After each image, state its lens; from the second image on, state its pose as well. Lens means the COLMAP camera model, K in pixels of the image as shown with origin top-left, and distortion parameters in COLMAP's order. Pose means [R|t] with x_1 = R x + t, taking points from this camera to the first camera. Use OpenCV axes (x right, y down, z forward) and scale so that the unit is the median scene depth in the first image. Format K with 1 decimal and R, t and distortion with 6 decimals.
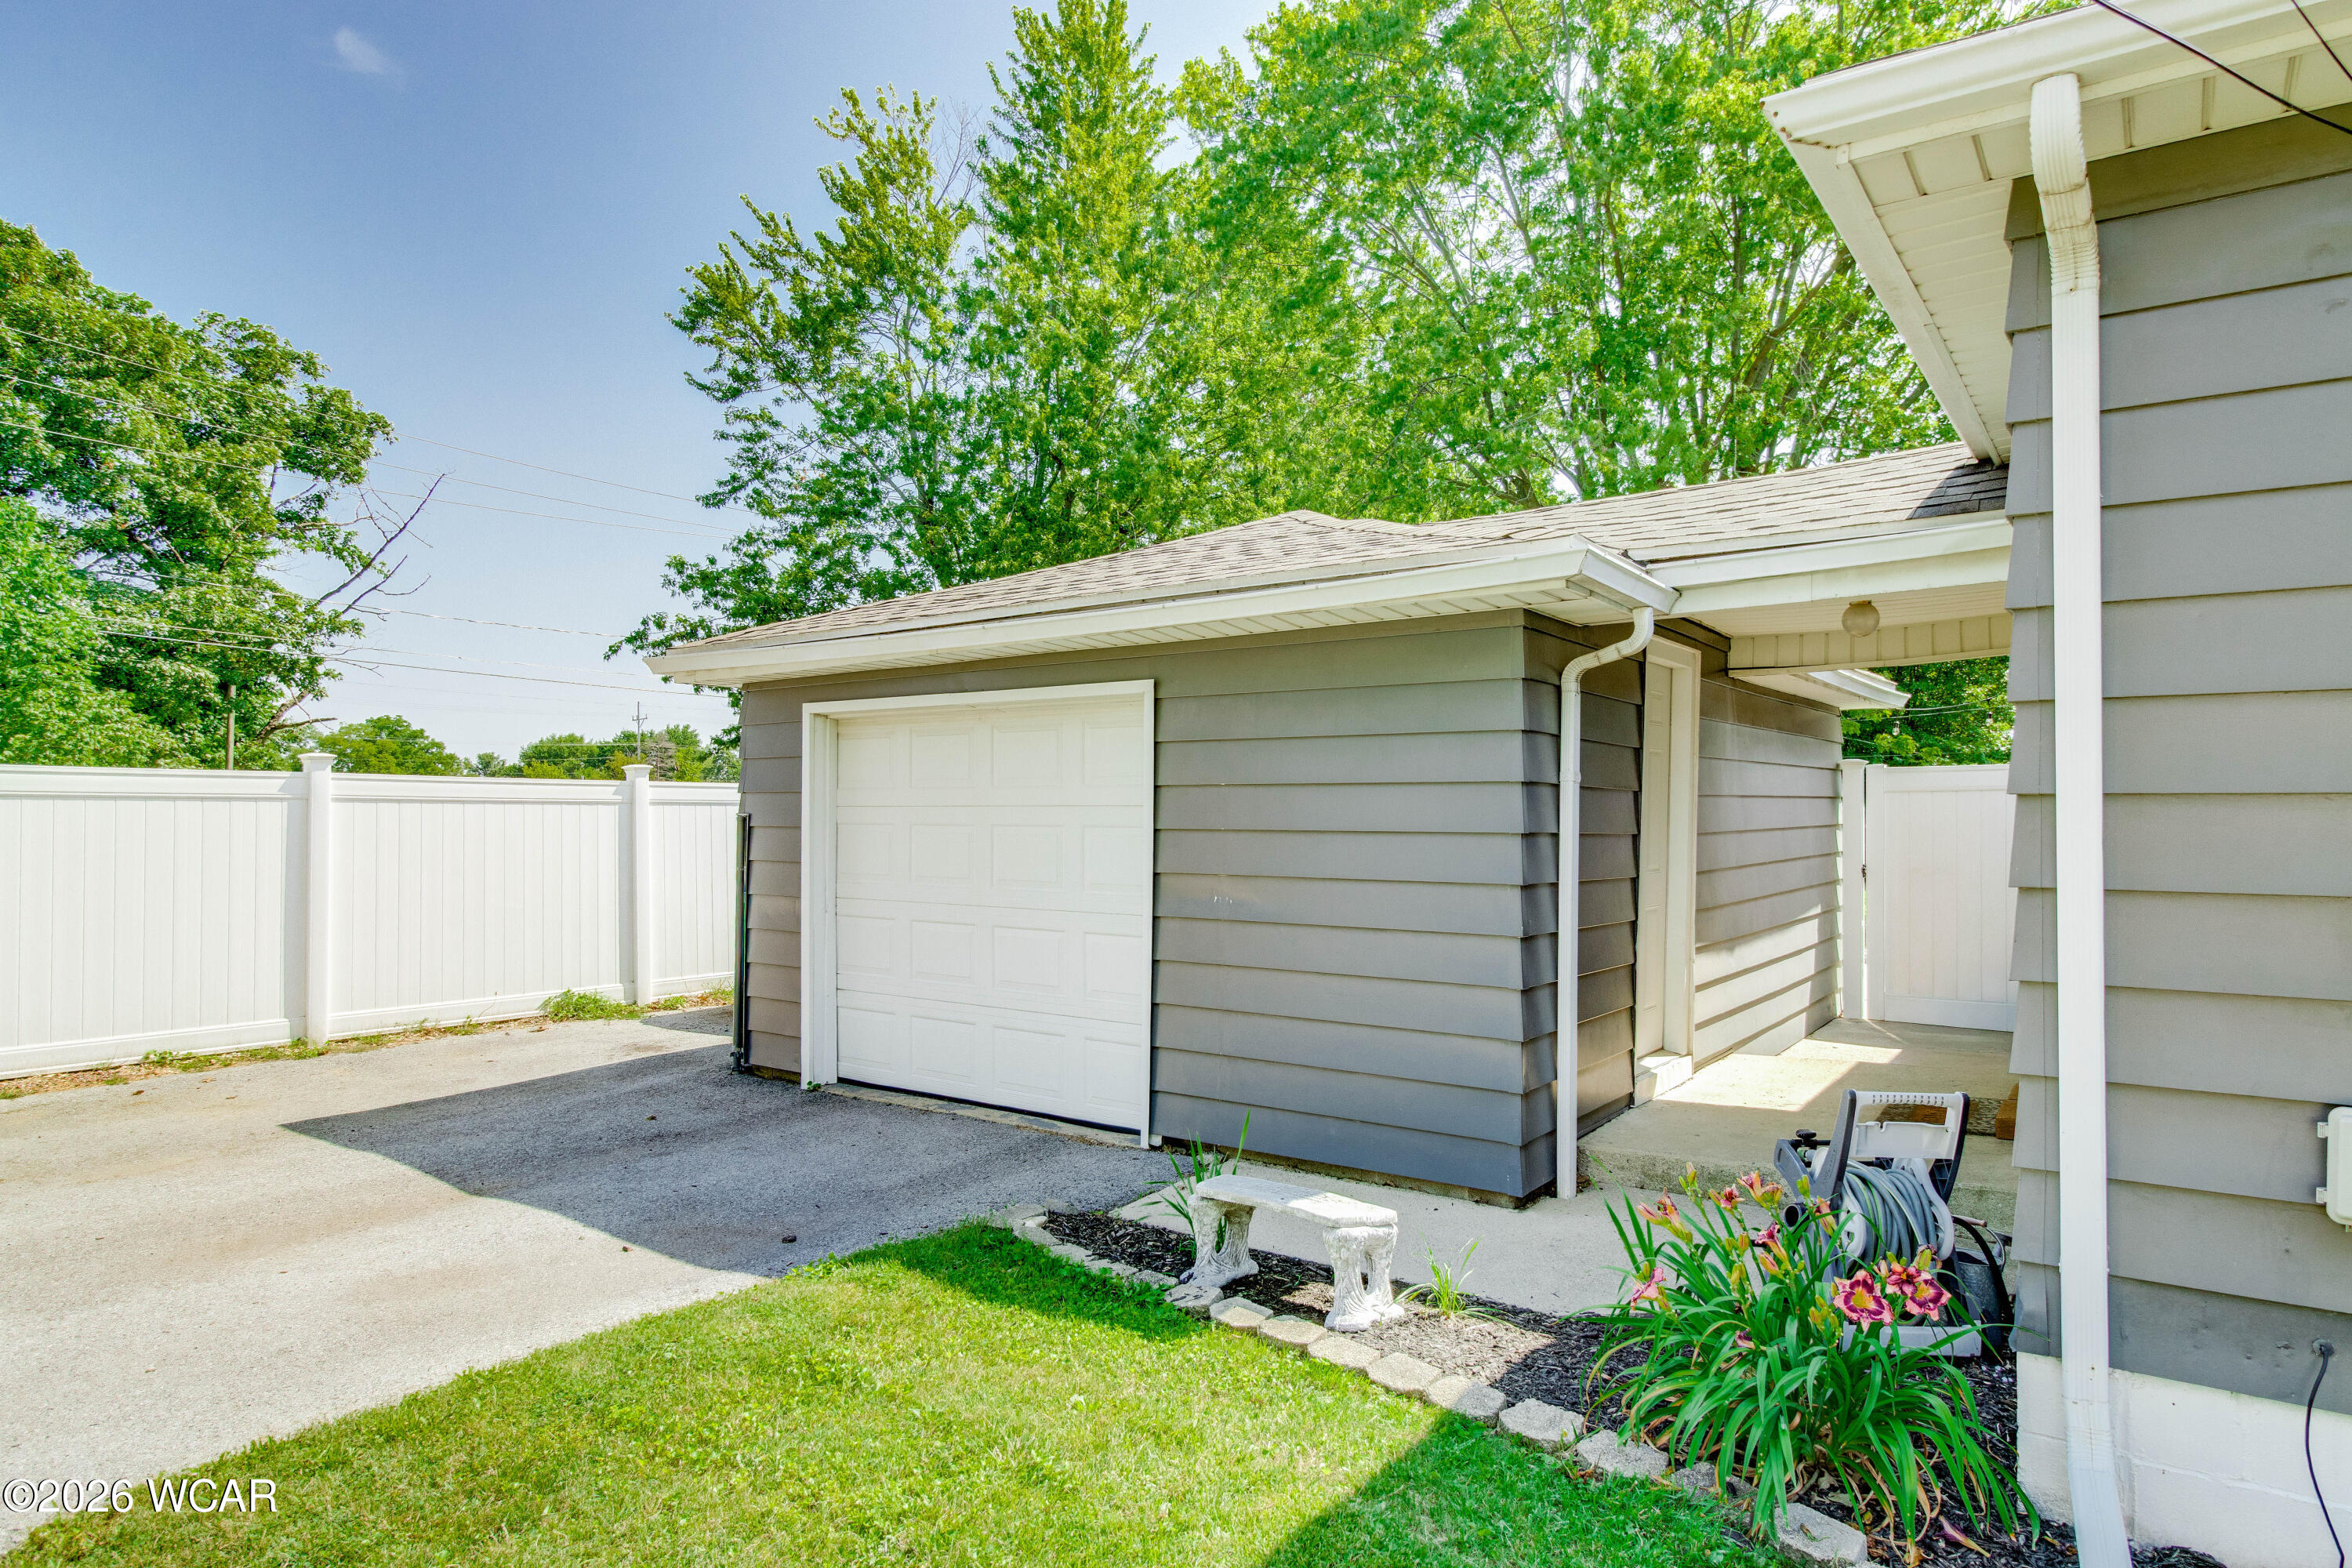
lens RADIAL K [[1430.5, 0, 1176.0], [0, 1430.5, 784.0], [0, 0, 1]] dist [0.002328, 0.000699]
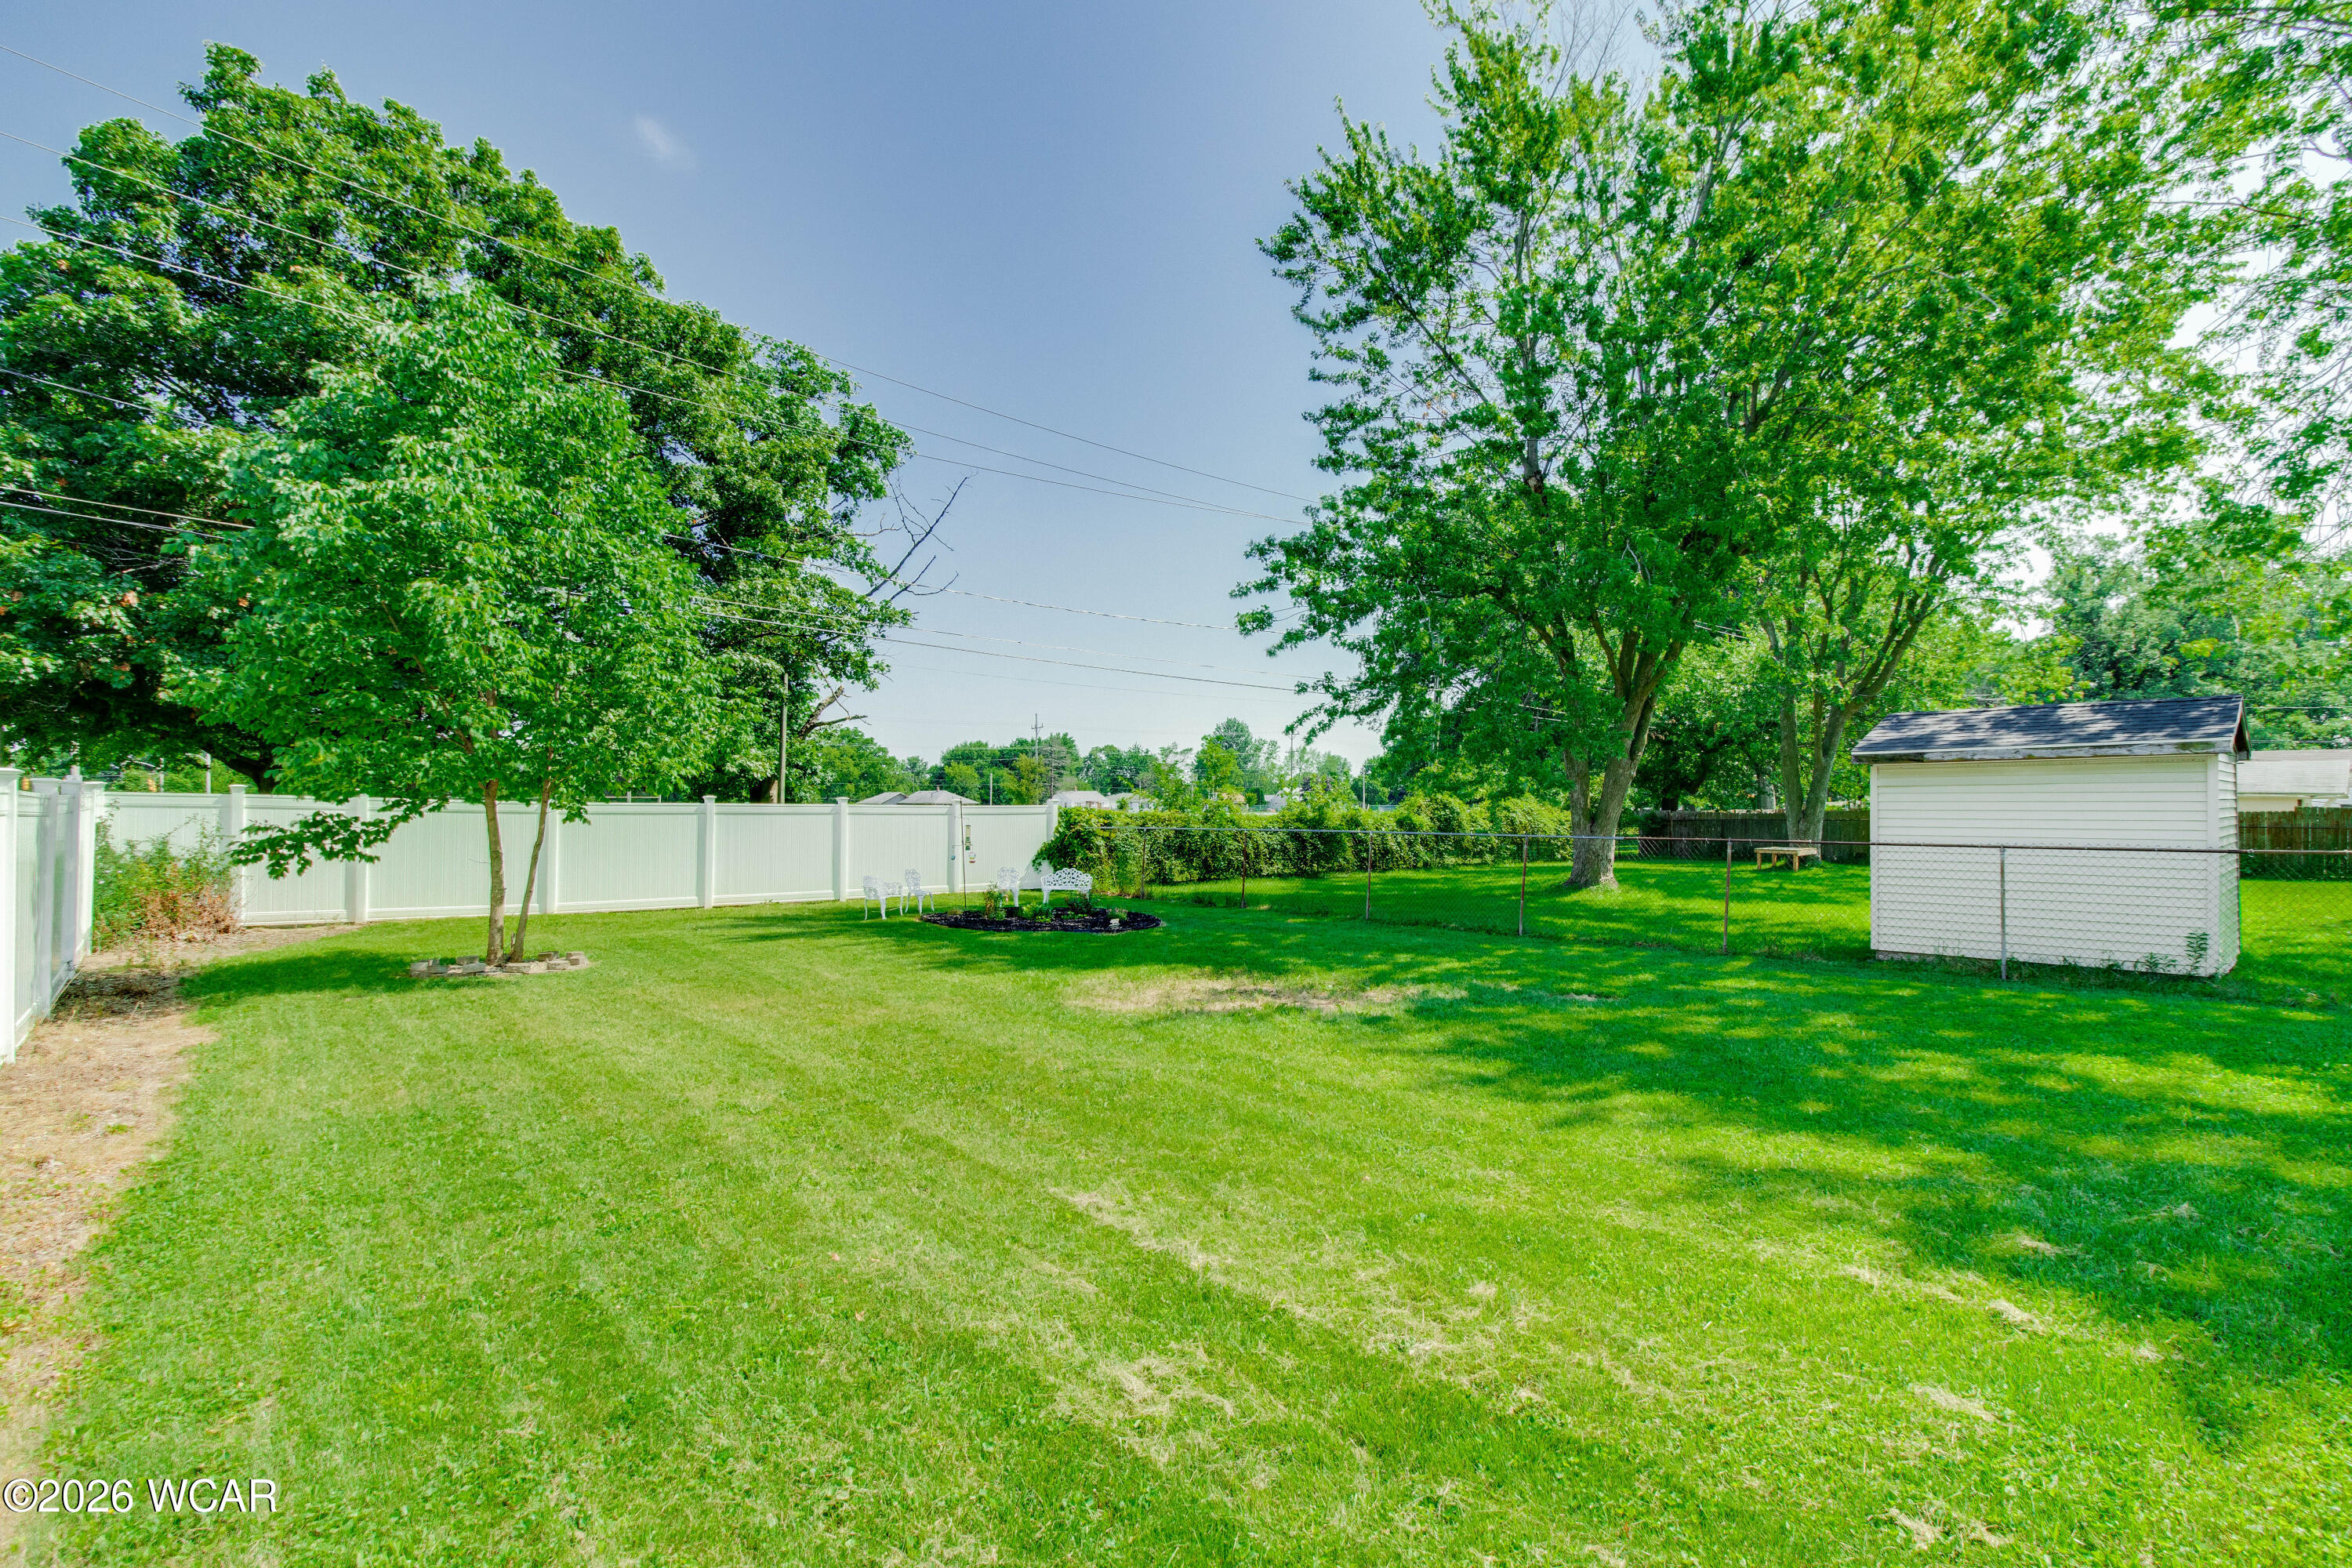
lens RADIAL K [[1089.0, 0, 1192.2], [0, 1089.0, 770.9], [0, 0, 1]] dist [0.003591, 0.001136]
pose [[0.984550, -0.002392, -0.175086, -0.246719], [0.000831, 0.999959, -0.008991, 0.002459], [0.175100, 0.008706, 0.984512, 0.296252]]
